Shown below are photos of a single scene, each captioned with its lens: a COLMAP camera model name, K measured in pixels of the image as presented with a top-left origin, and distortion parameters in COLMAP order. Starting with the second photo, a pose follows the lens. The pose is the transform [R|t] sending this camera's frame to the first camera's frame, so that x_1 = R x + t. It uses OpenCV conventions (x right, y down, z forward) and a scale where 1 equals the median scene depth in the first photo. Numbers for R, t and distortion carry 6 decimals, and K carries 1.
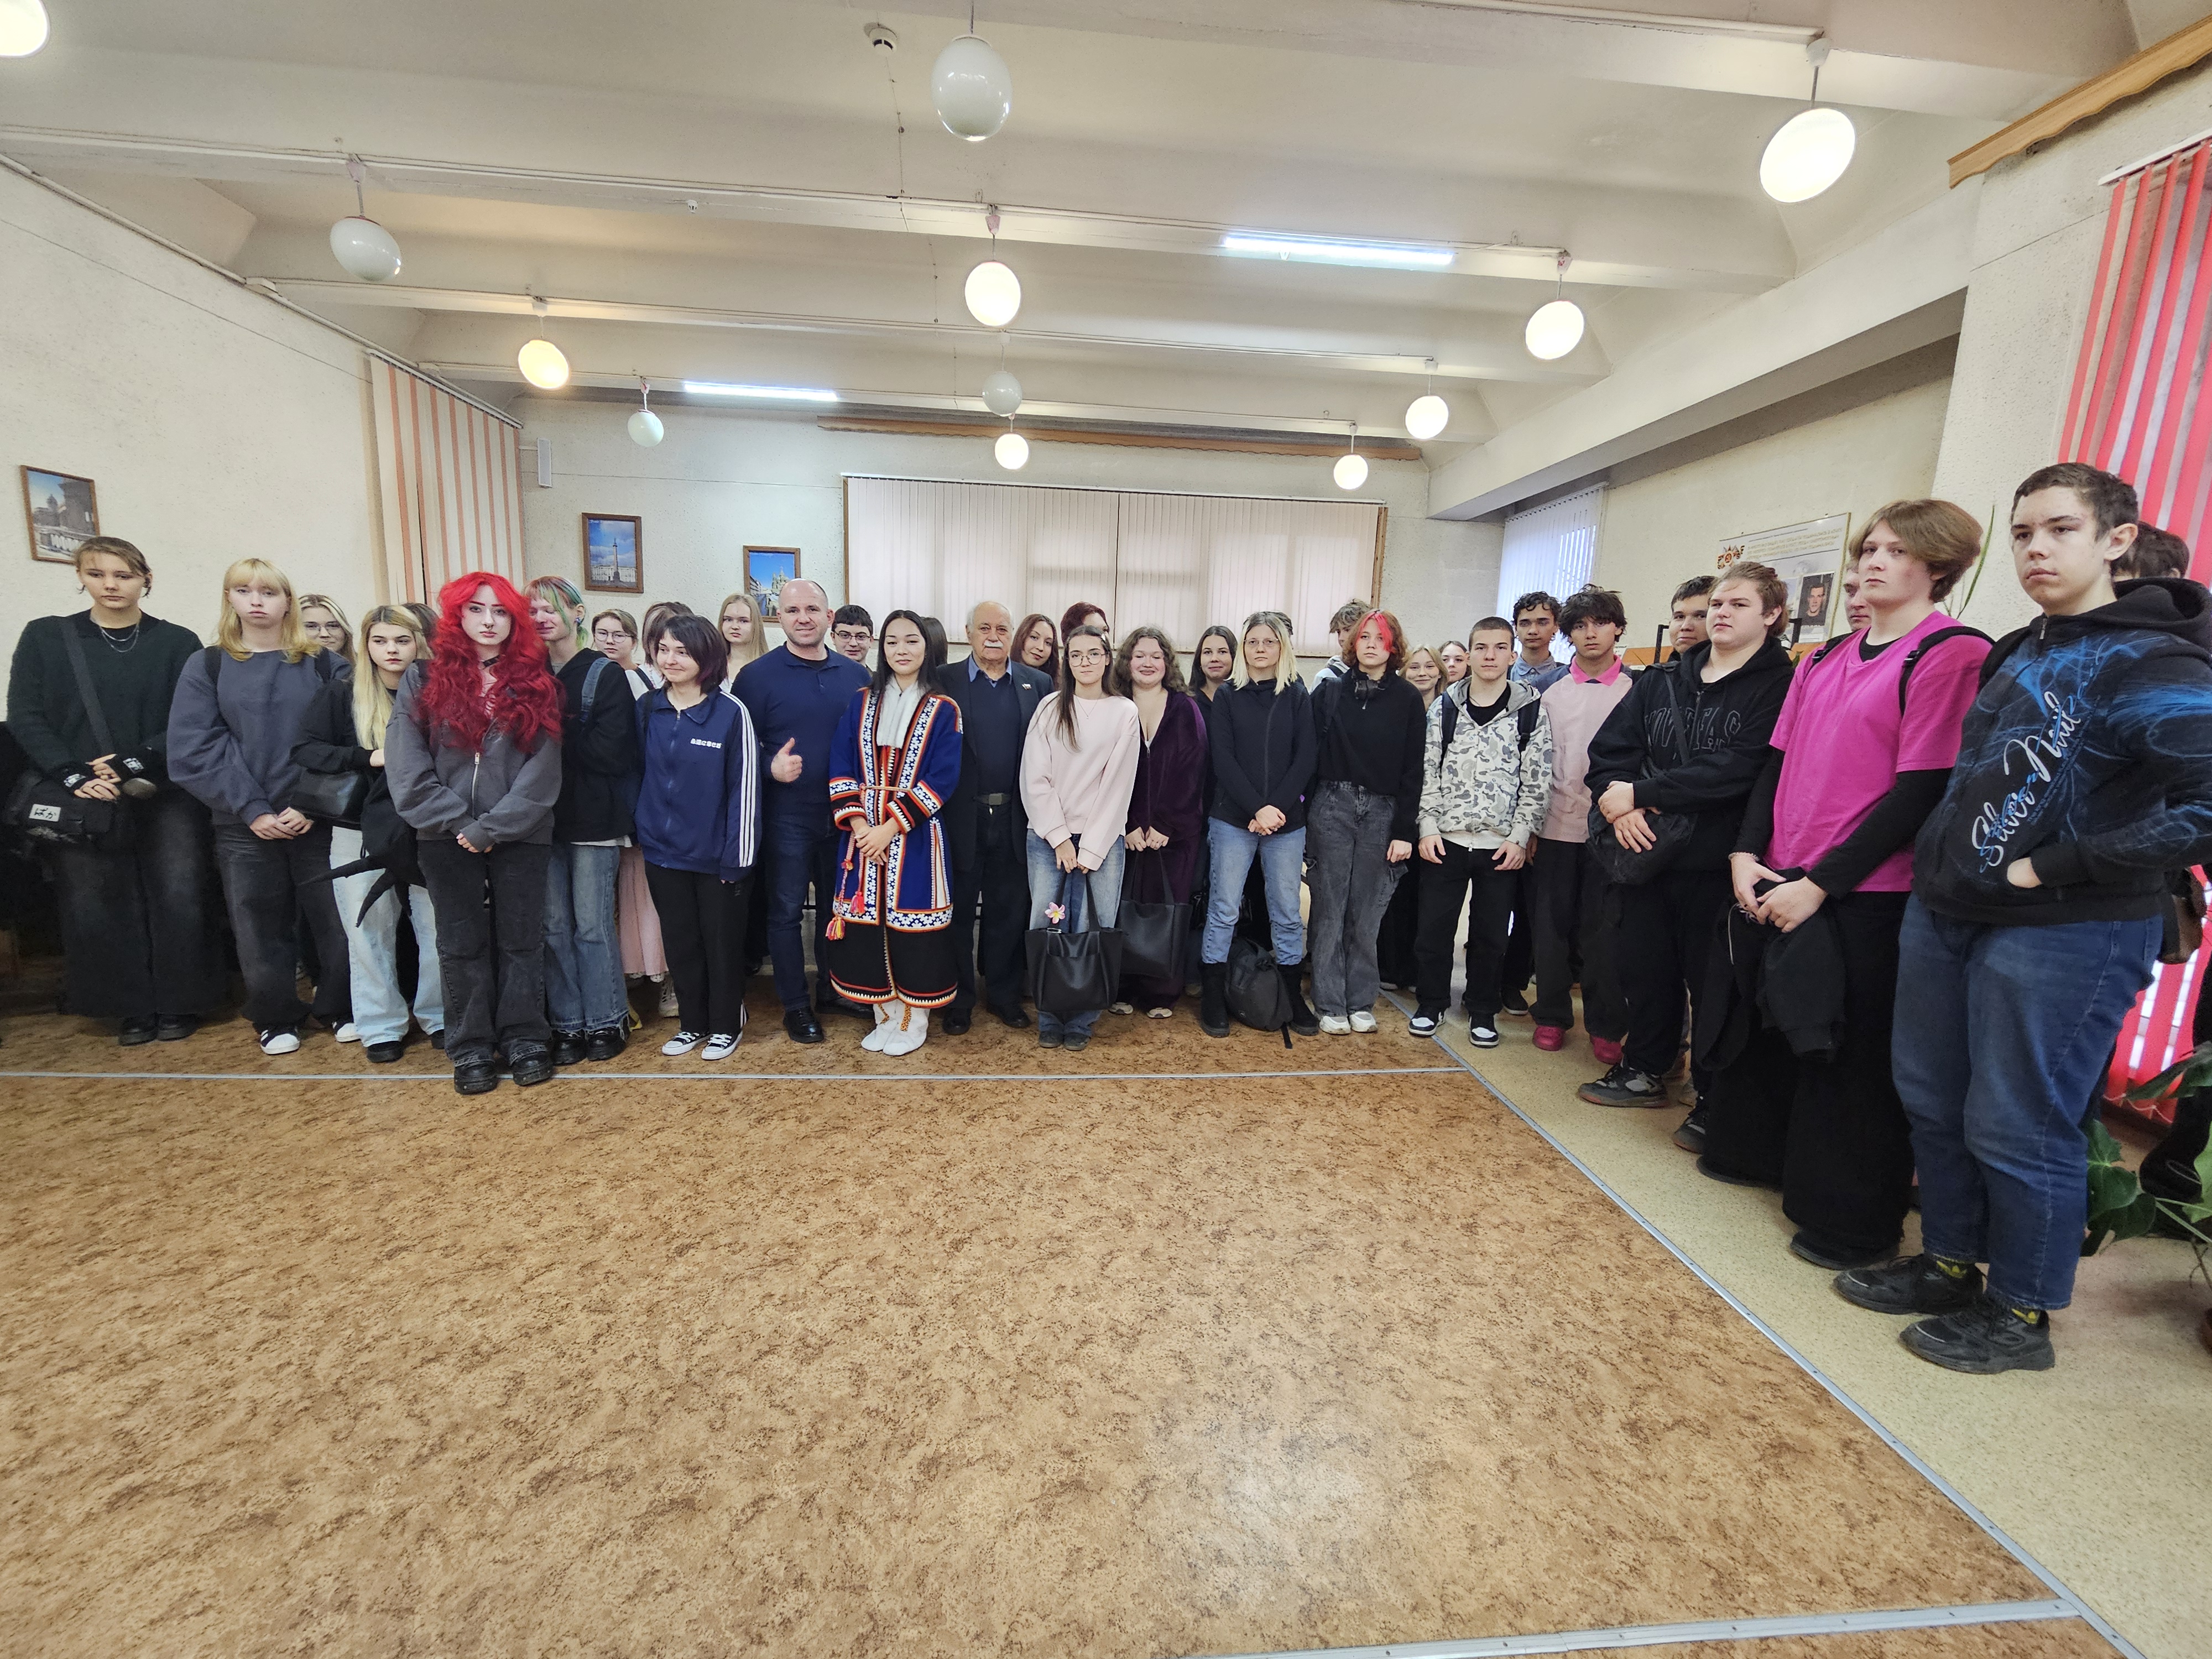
lens RADIAL K [[921.1, 0, 1105.6], [0, 921.1, 828.8], [0, 0, 1]] dist [-0.013517, 0.005873]
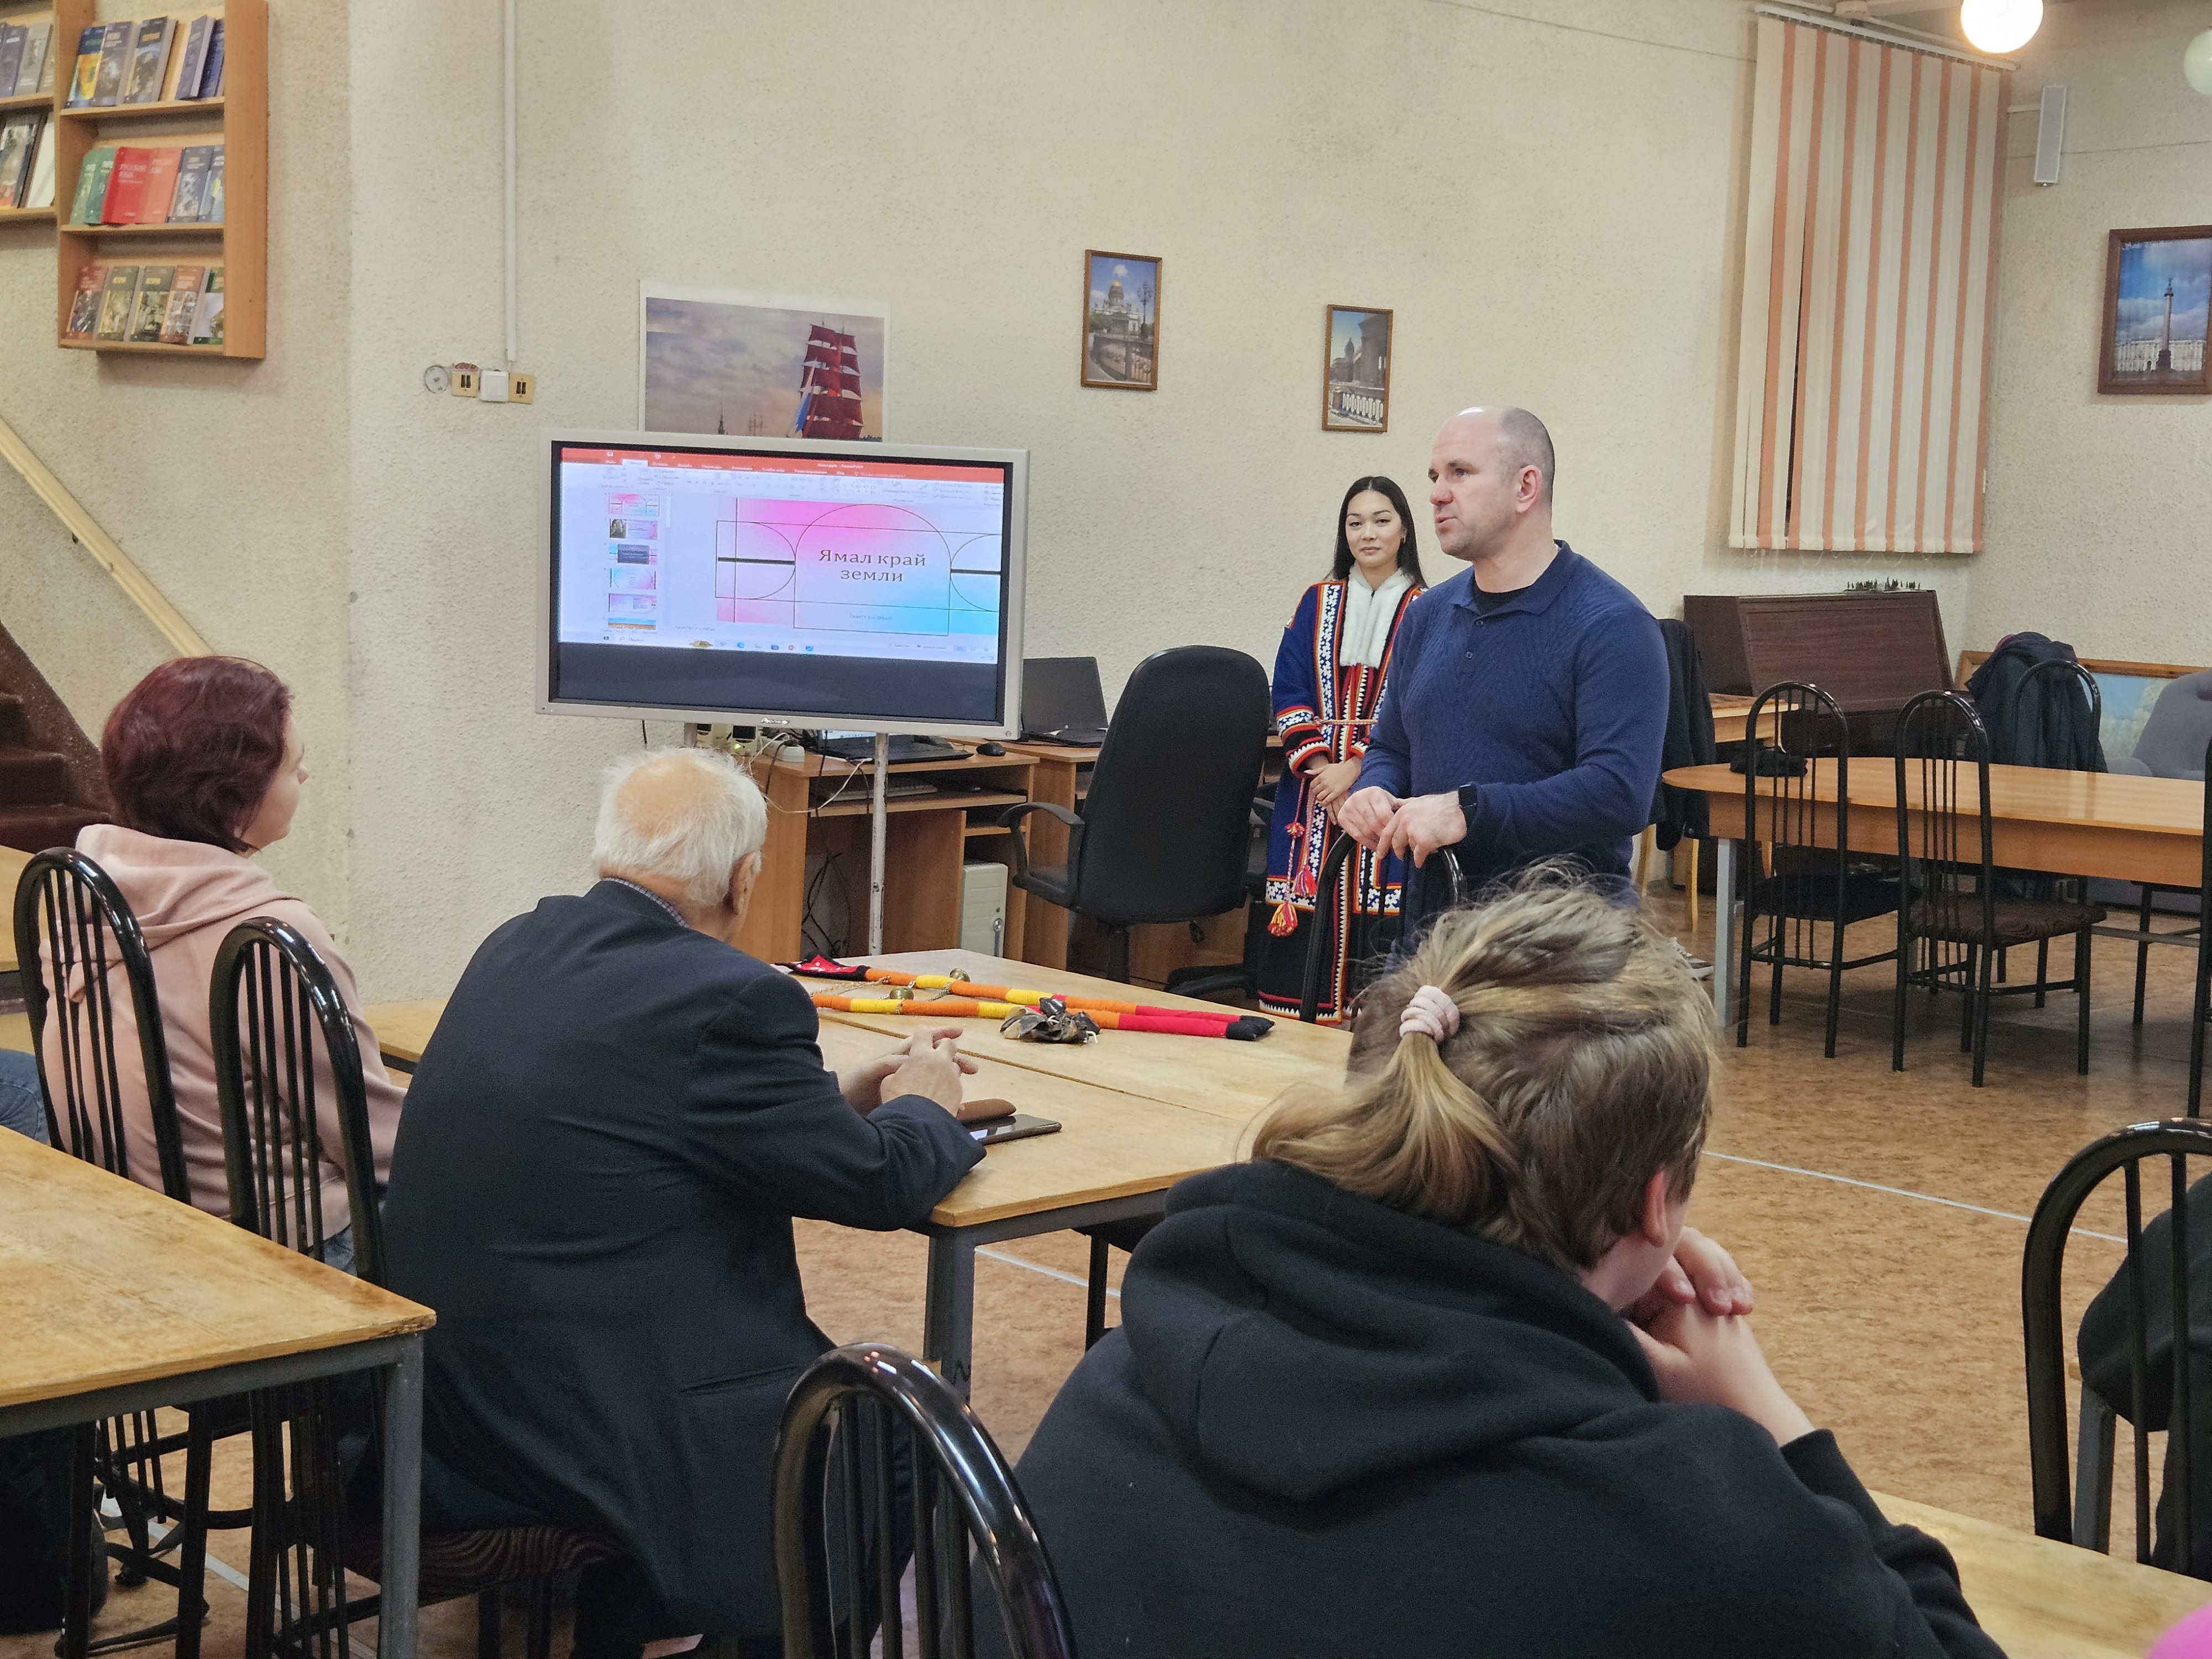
lens RADIAL K [[2921.1, 0, 1117.5], [0, 2921.1, 830.7], [0, 0, 1]] dist [0.094074, -0.053925]
pose [[0.630580, 0.065542, -0.773352, 1.078468], [-0.121252, 0.992512, -0.014751, 0.148082], [0.766594, 0.103072, 0.633805, -1.124592]]
